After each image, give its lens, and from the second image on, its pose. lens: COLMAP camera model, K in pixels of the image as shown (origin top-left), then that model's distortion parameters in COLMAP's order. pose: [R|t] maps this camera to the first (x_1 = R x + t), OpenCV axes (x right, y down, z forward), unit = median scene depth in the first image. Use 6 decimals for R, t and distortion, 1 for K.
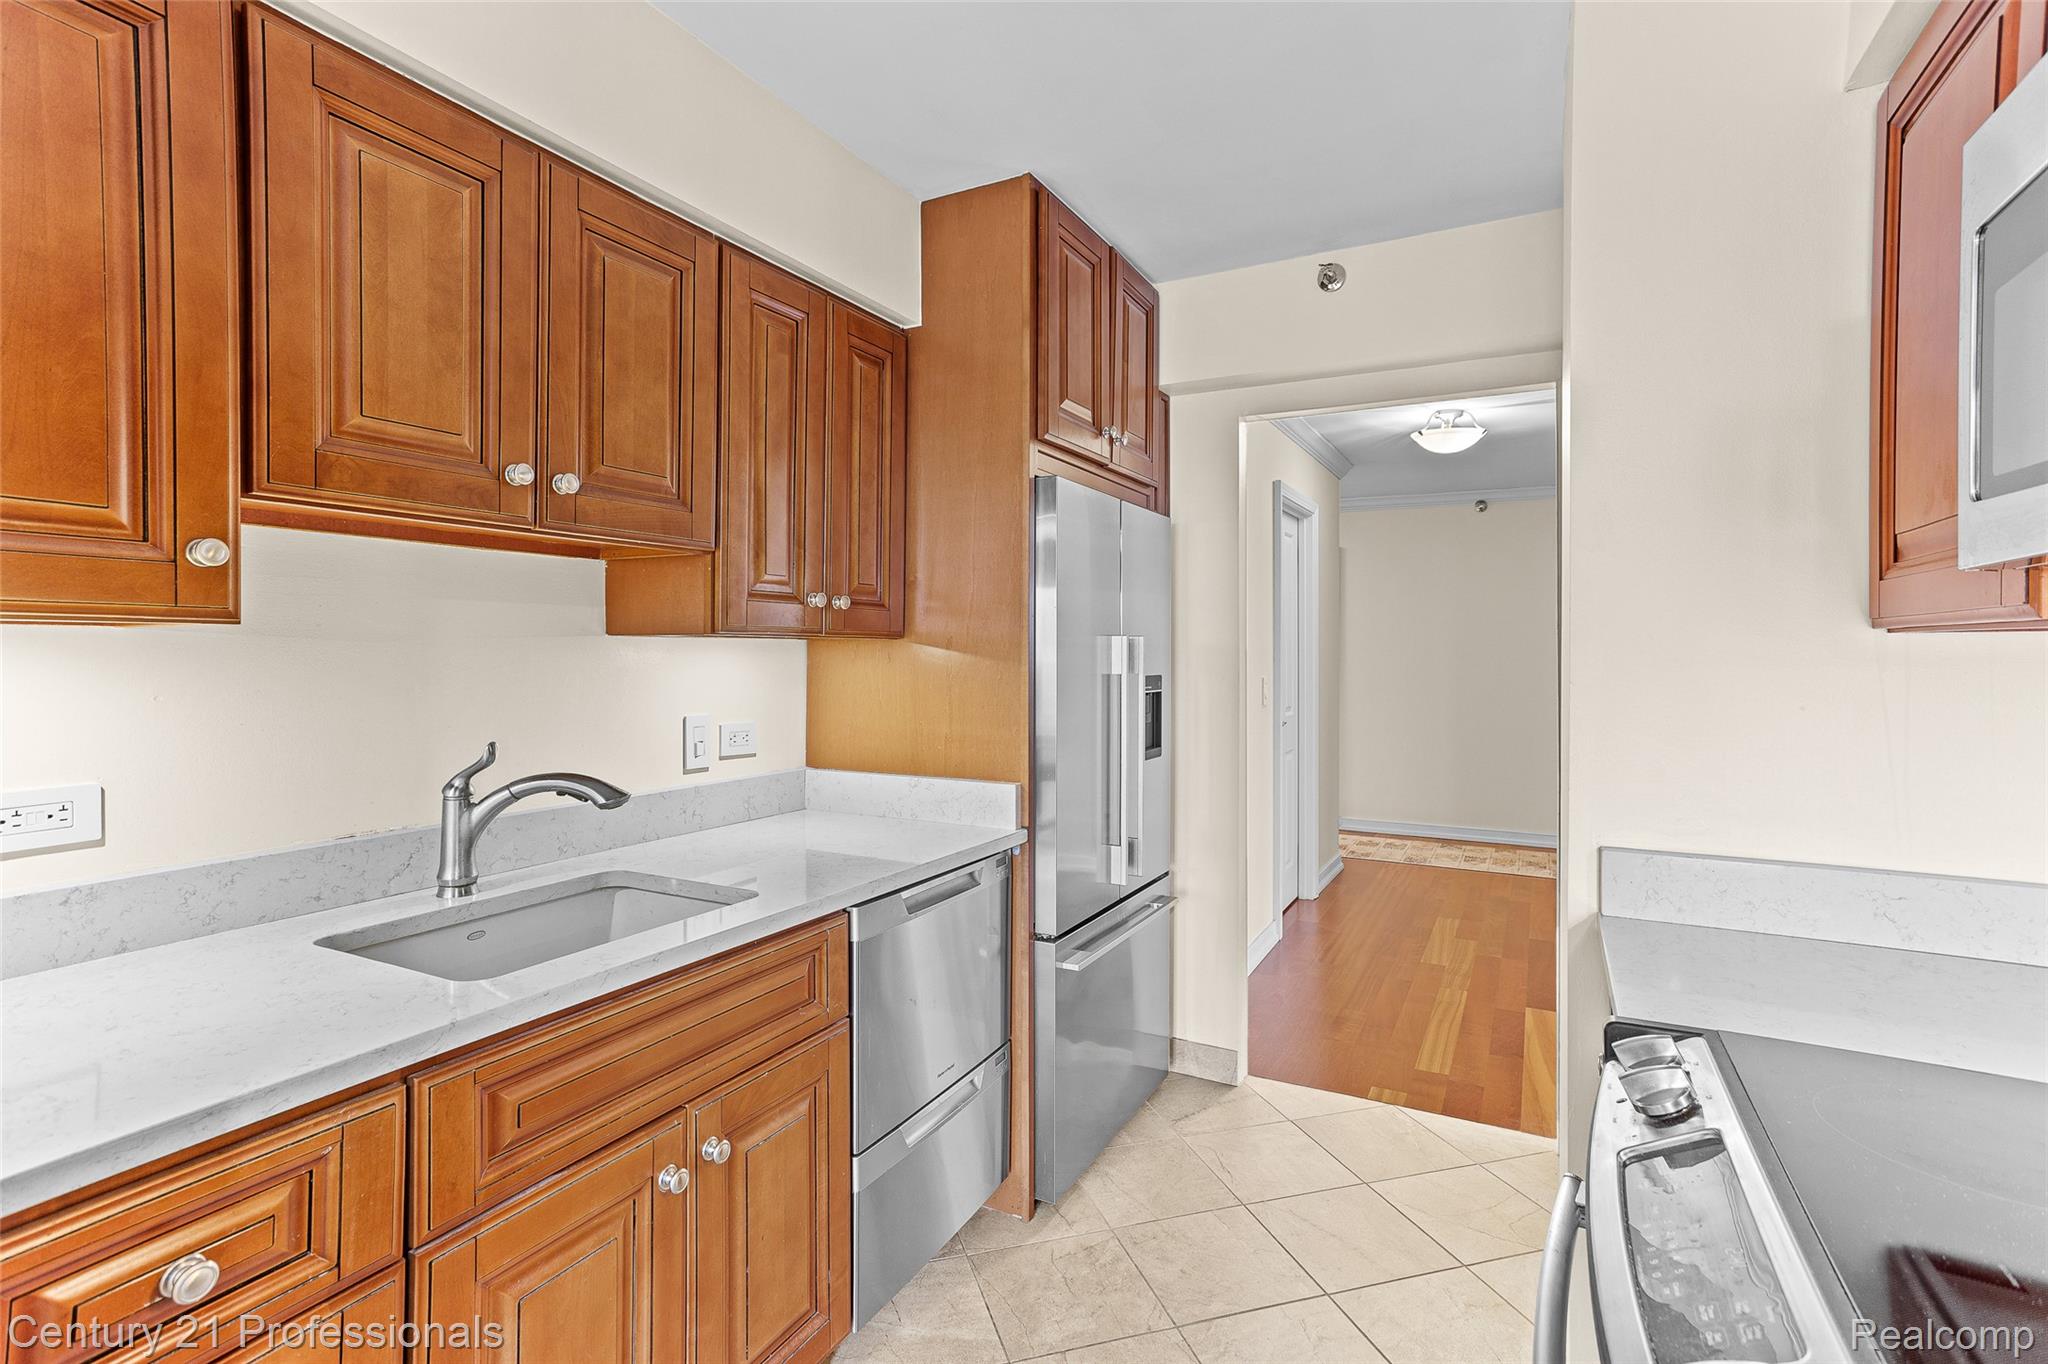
lens RADIAL K [[974.6, 0, 1012.8], [0, 974.6, 662.1], [0, 0, 1]] dist [0.004556, 0.000920]
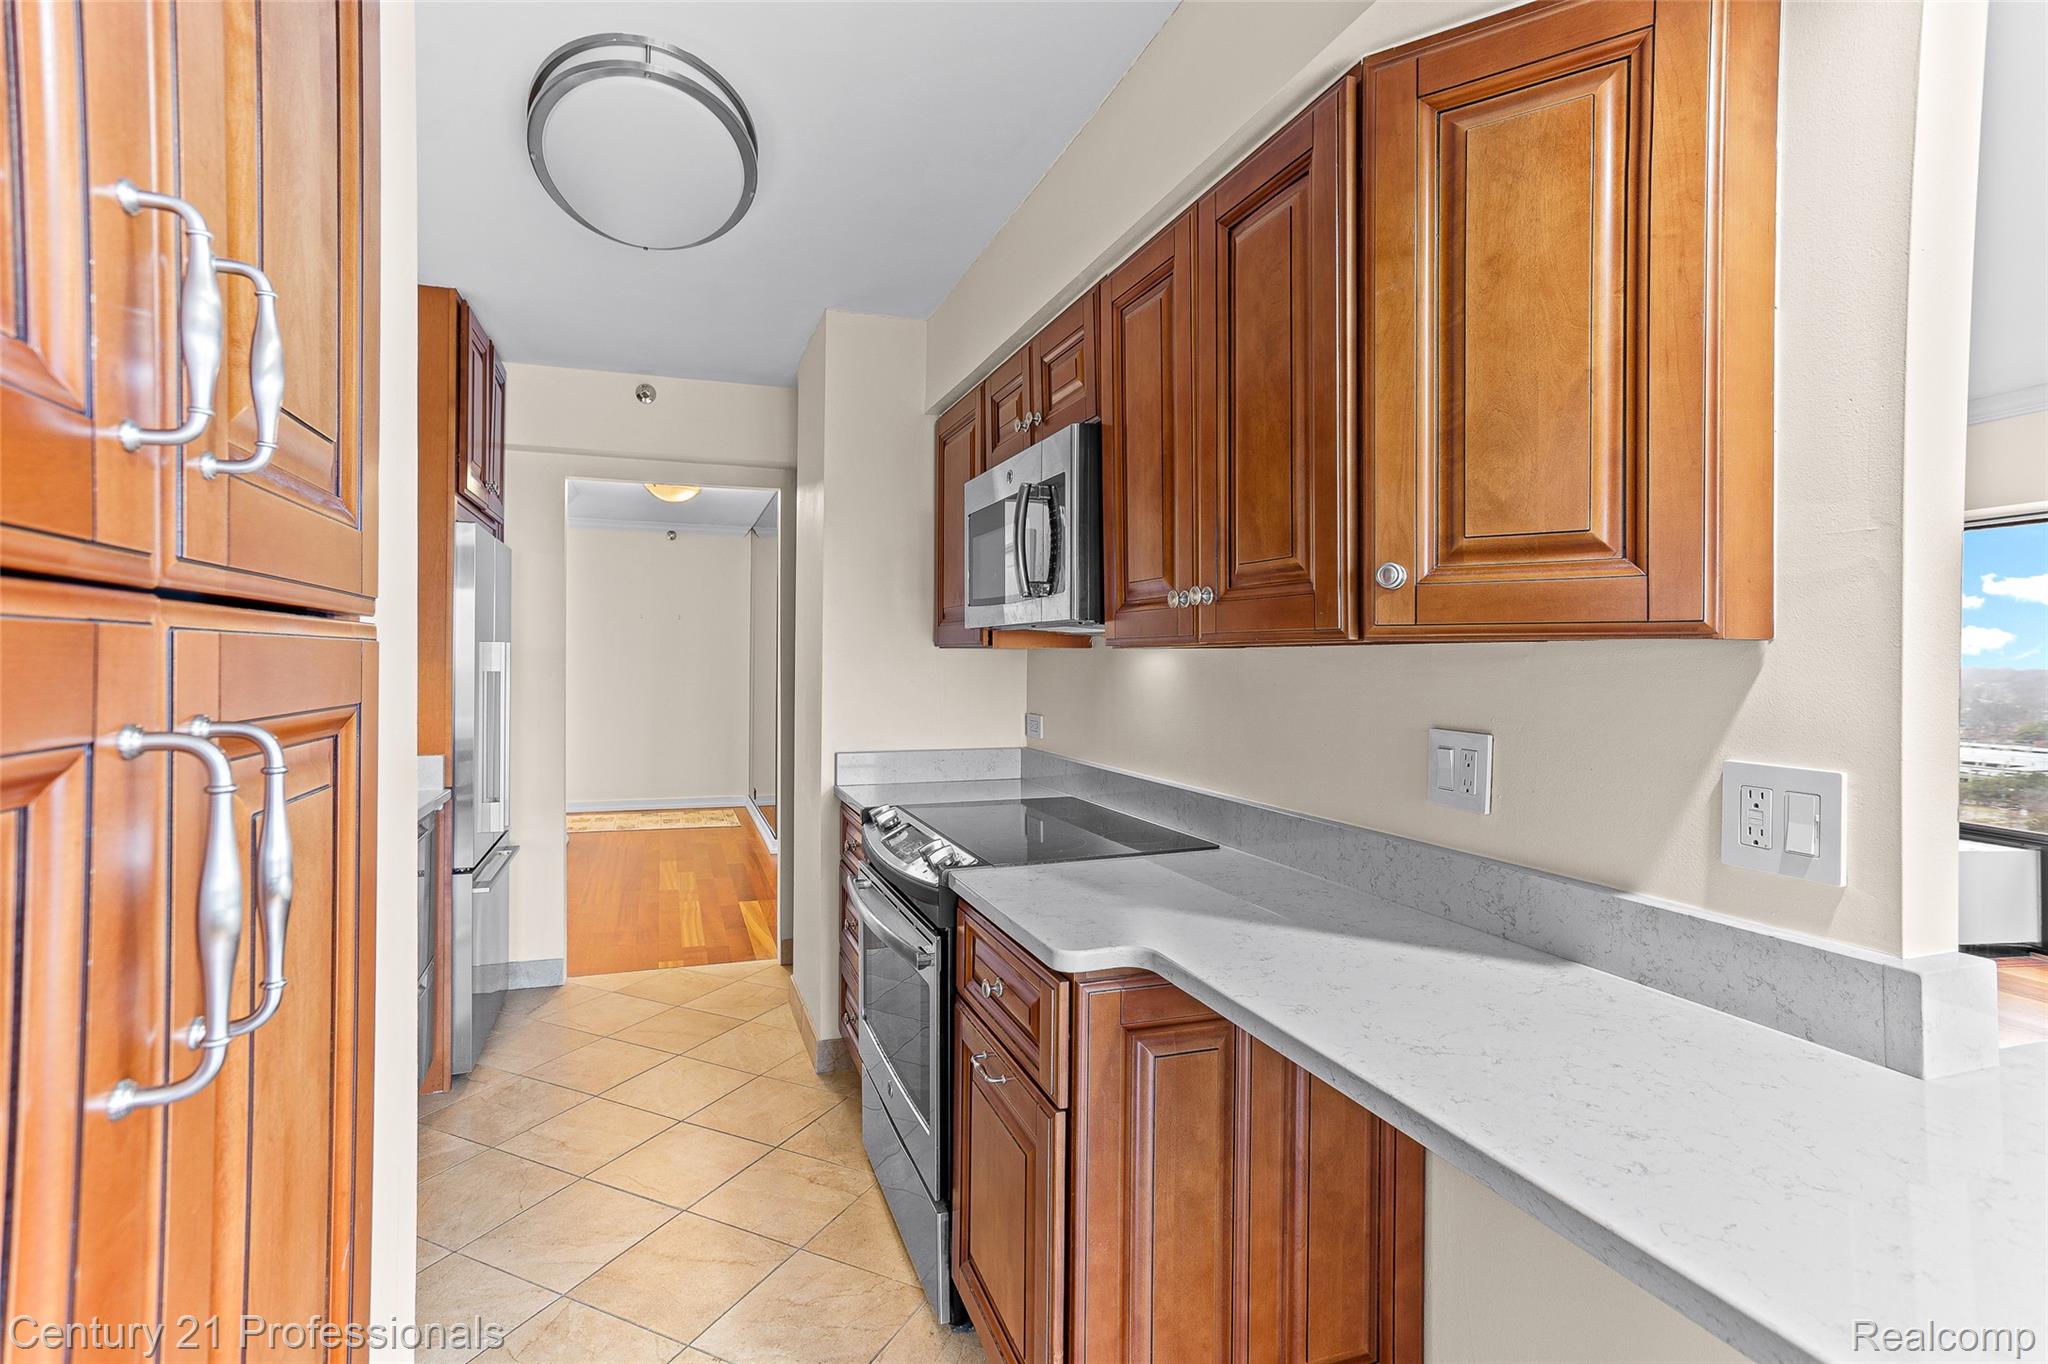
lens RADIAL K [[974.6, 0, 1020.4], [0, 974.6, 664.4], [0, 0, 1]] dist [0.004556, 0.000920]
pose [[0.664065, -0.006162, 0.747649, -0.391537], [0.003774, 0.999981, 0.004889, 0.000901], [-0.747665, -0.000424, 0.664076, -0.376742]]
